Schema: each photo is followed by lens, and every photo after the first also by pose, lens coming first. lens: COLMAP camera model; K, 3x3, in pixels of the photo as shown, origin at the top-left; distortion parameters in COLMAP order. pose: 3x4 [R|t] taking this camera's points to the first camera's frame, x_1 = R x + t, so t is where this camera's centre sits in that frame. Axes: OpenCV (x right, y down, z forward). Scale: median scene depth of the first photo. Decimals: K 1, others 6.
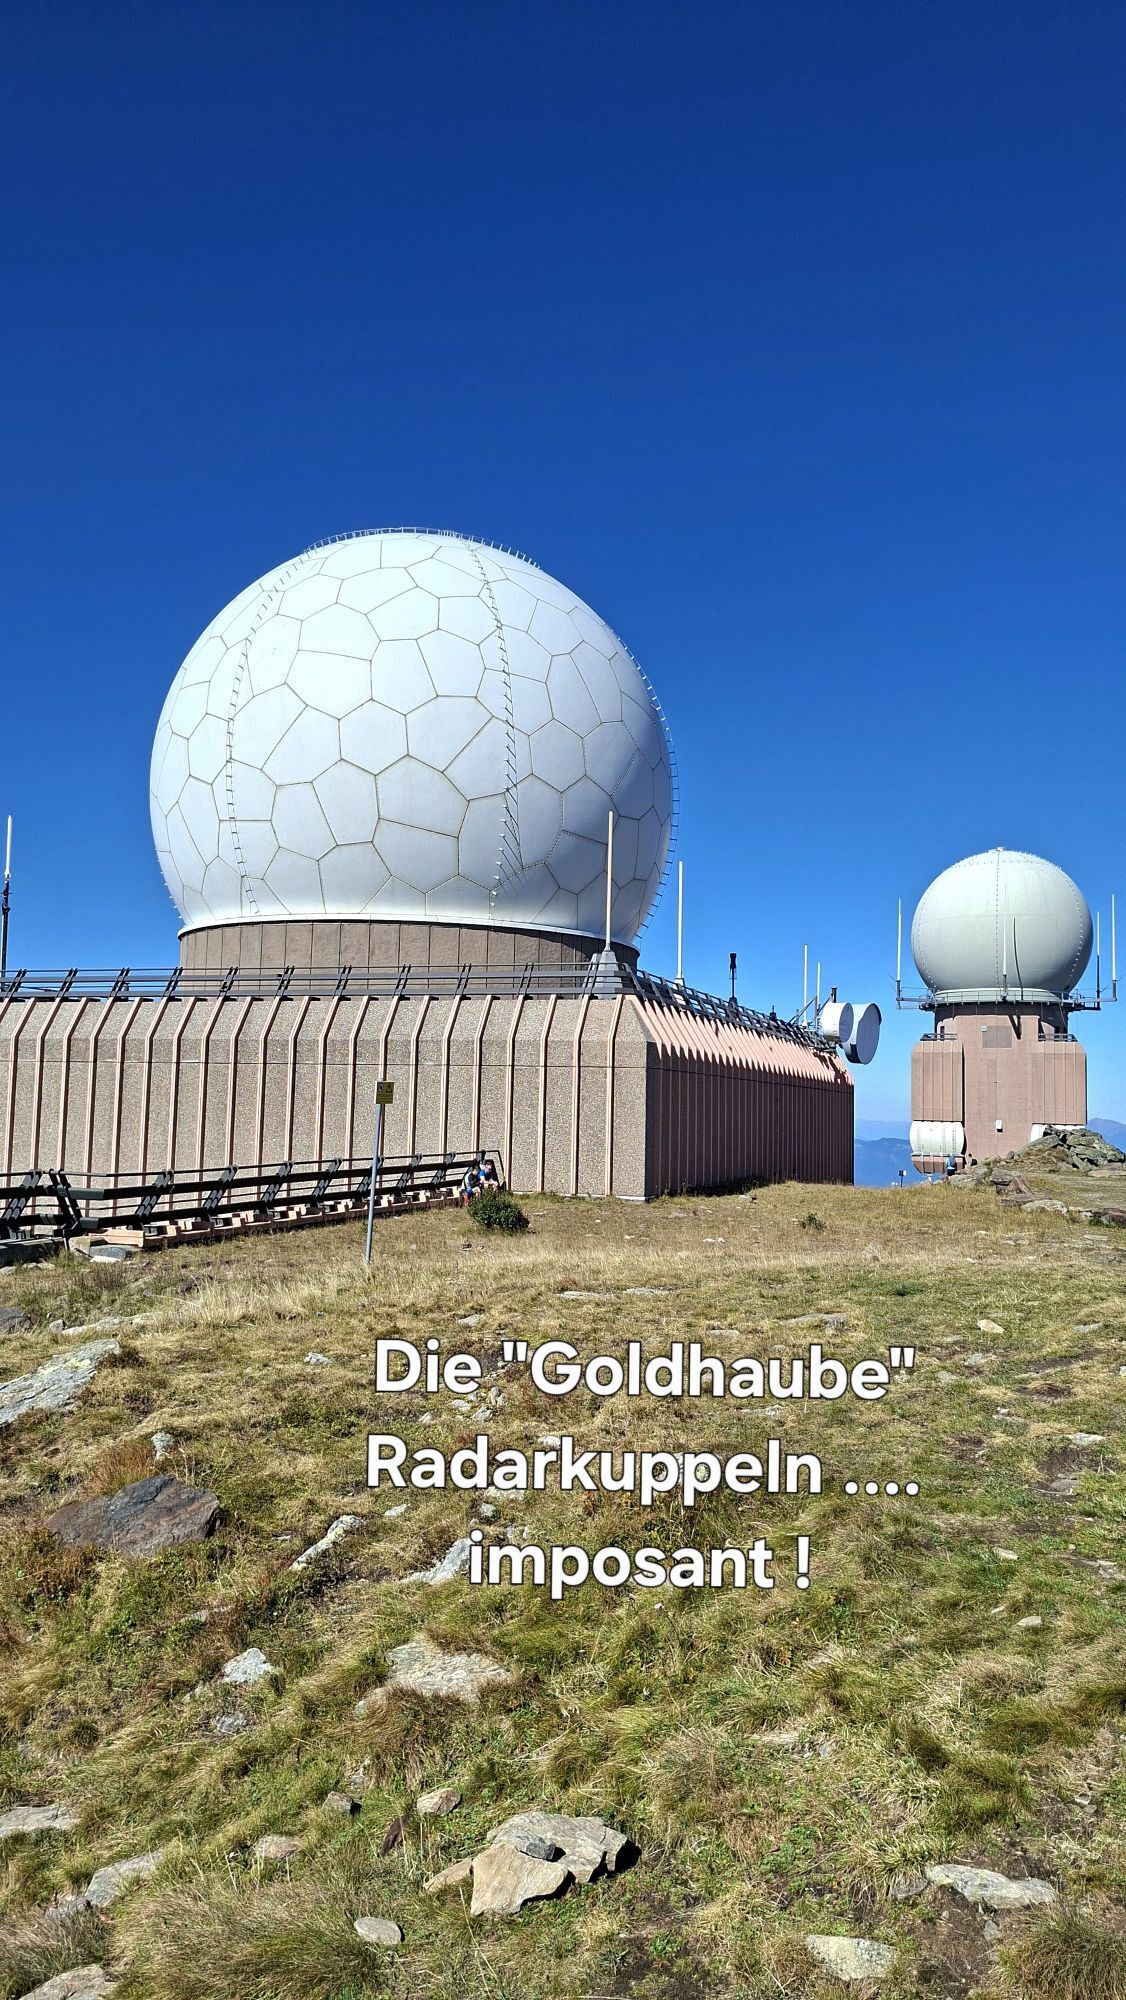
lens RADIAL K [[1394.2, 0, 622.5], [0, 1394.2, 995.2], [0, 0, 1]] dist [0.048396, -0.102665]
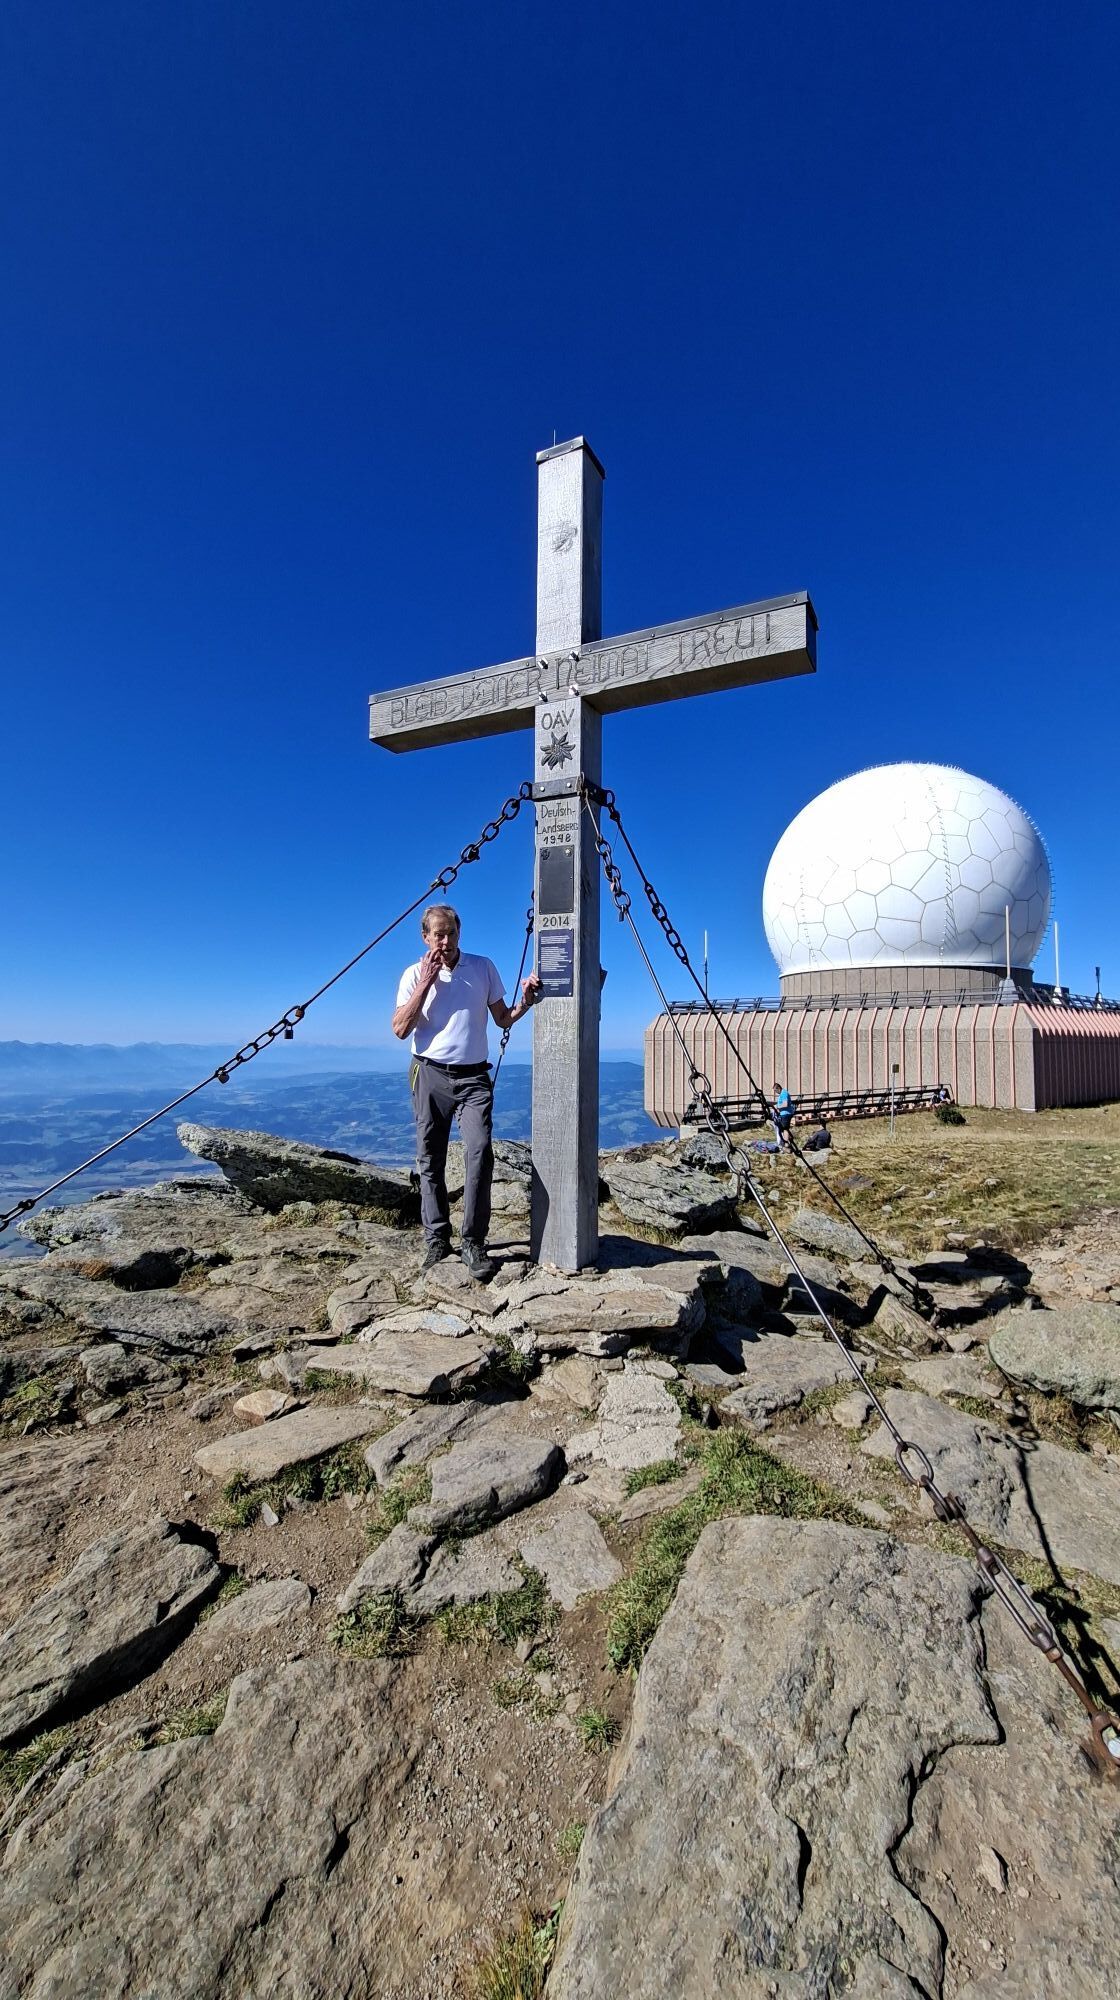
lens RADIAL K [[796.1, 0, 566.1], [0, 796.1, 996.0], [0, 0, 1]] dist [-0.001656, -0.000096]
pose [[0.856672, -0.039425, -0.514353, 0.056002], [0.047678, 0.998859, 0.002847, -0.078656], [0.513653, -0.026963, 0.857574, -0.459754]]
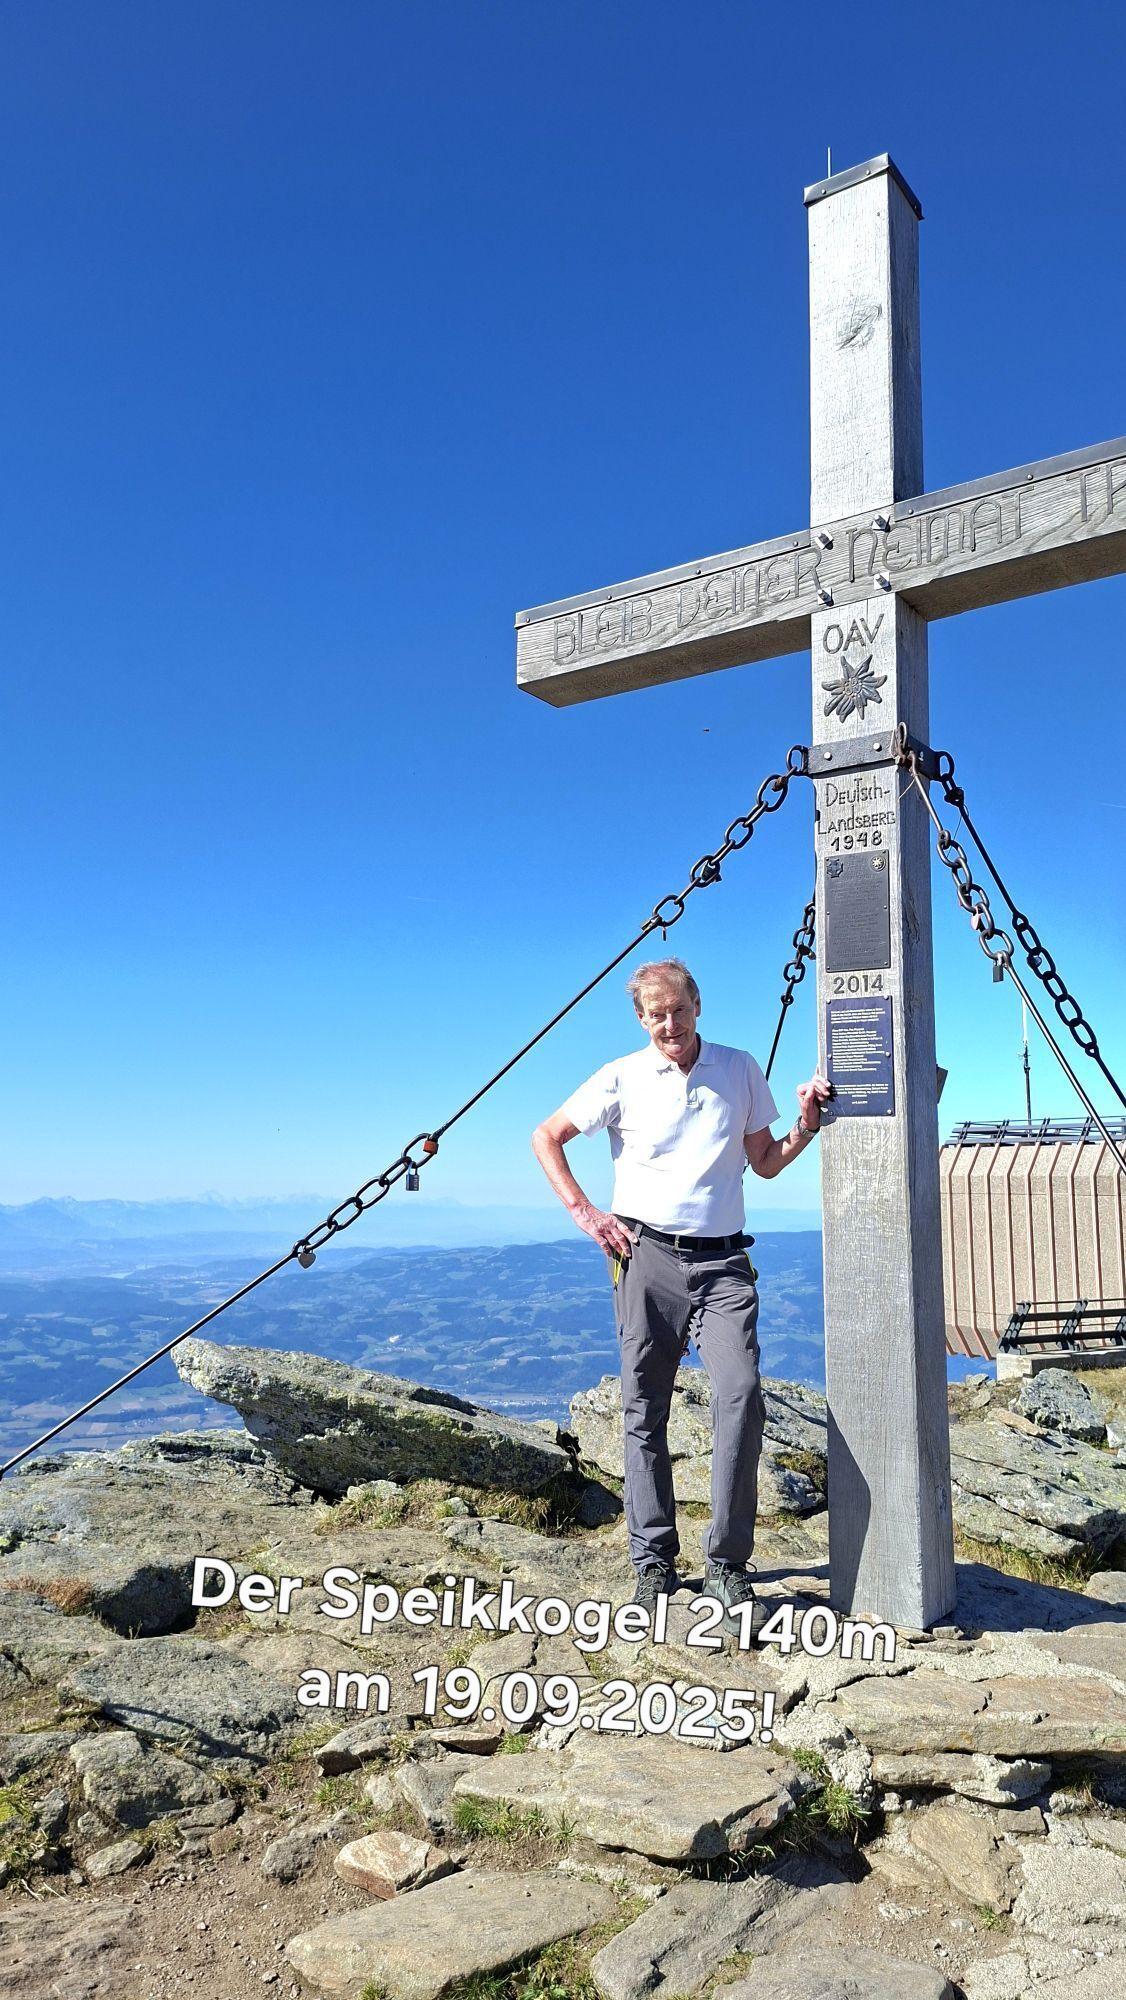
lens RADIAL K [[1386.6, 0, 563.0], [0, 1386.6, 1000.0], [0, 0, 1]] dist [0.128162, -0.158632]
pose [[0.777144, -0.096607, -0.621864, 0.045040], [0.054953, 0.994790, -0.085866, -0.079643], [0.626920, 0.032557, 0.778403, -0.468226]]
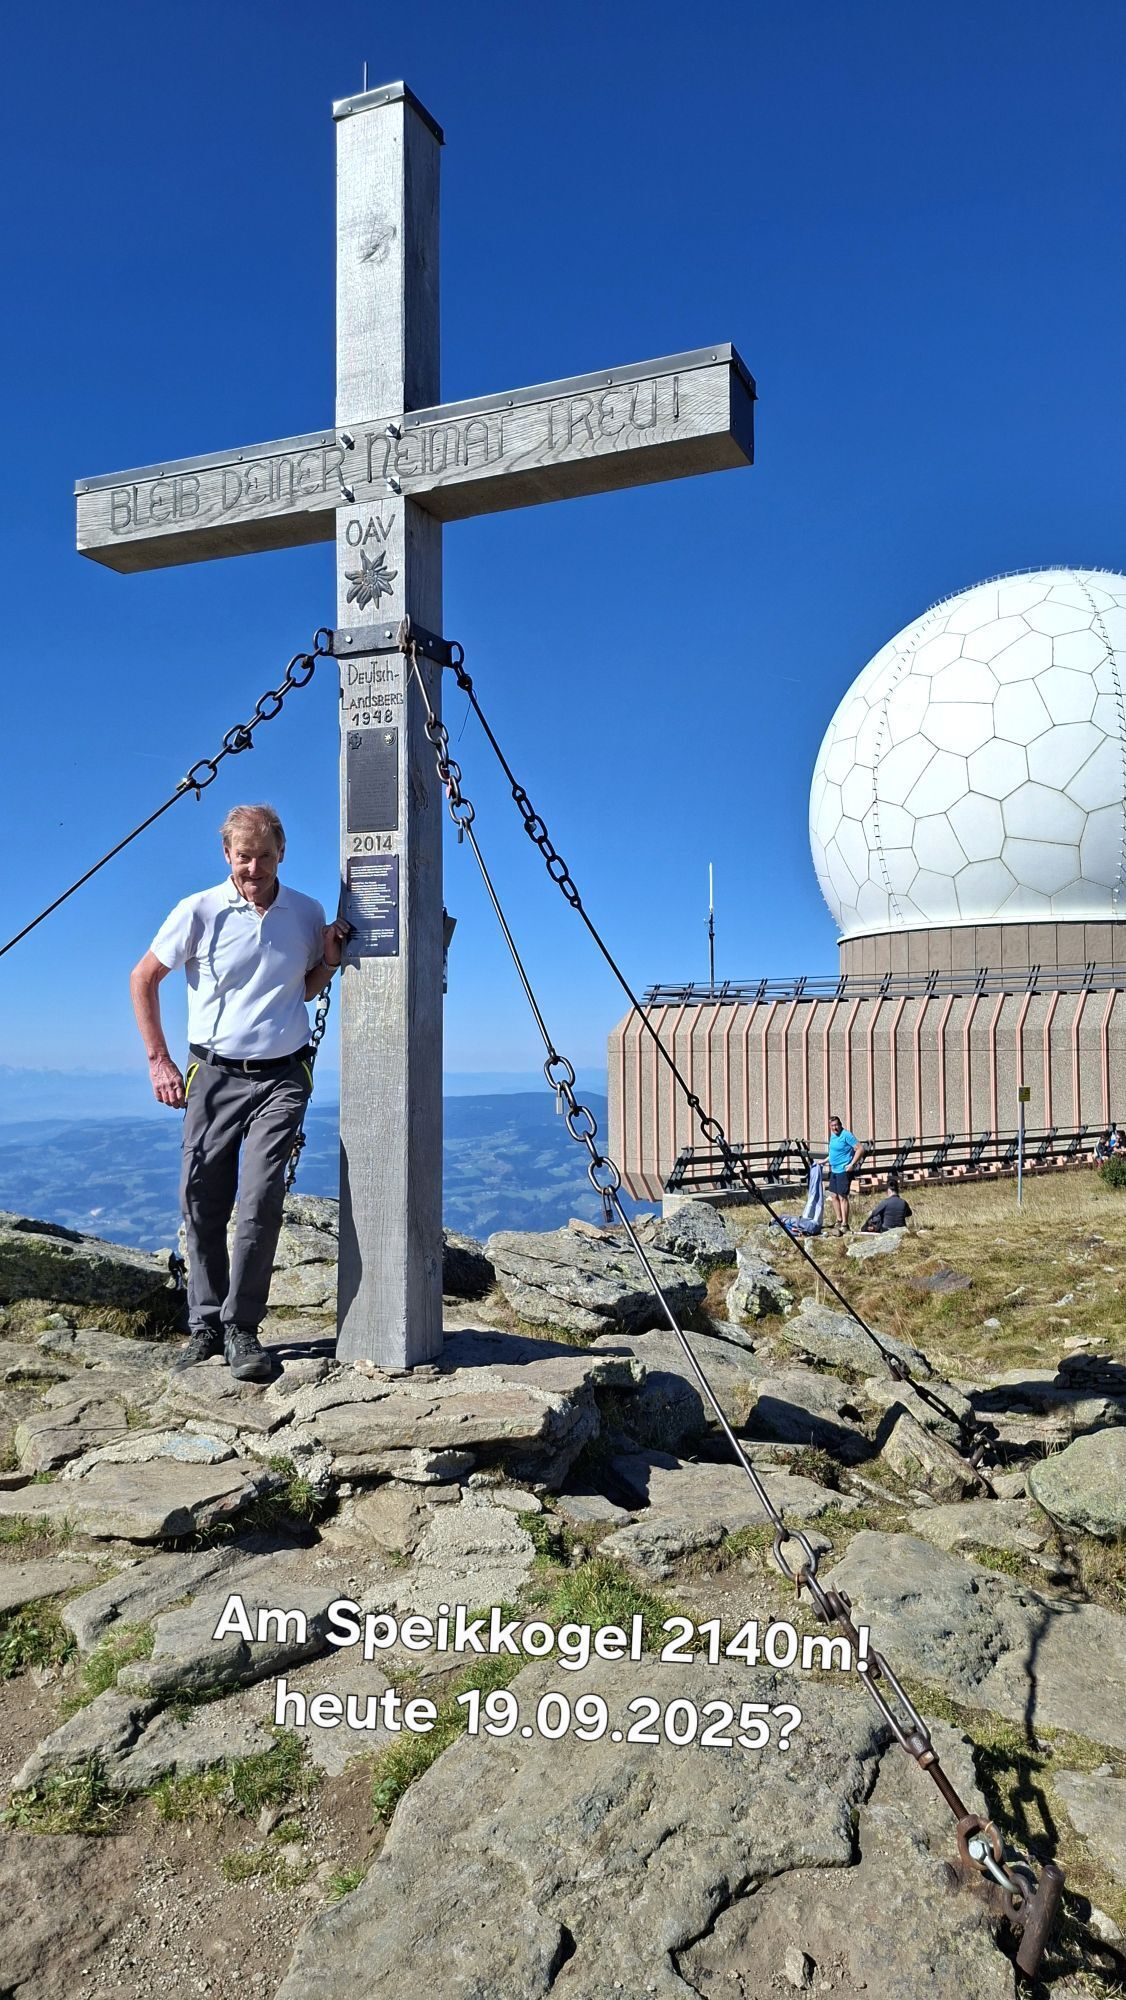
lens RADIAL K [[1393.3, 0, 553.0], [0, 1393.3, 995.6], [0, 0, 1]] dist [0.138087, -0.181288]
pose [[0.883035, -0.041377, -0.467479, 0.079880], [0.056017, 0.998277, 0.017454, -0.074967], [0.465951, -0.041599, 0.883832, -0.476908]]
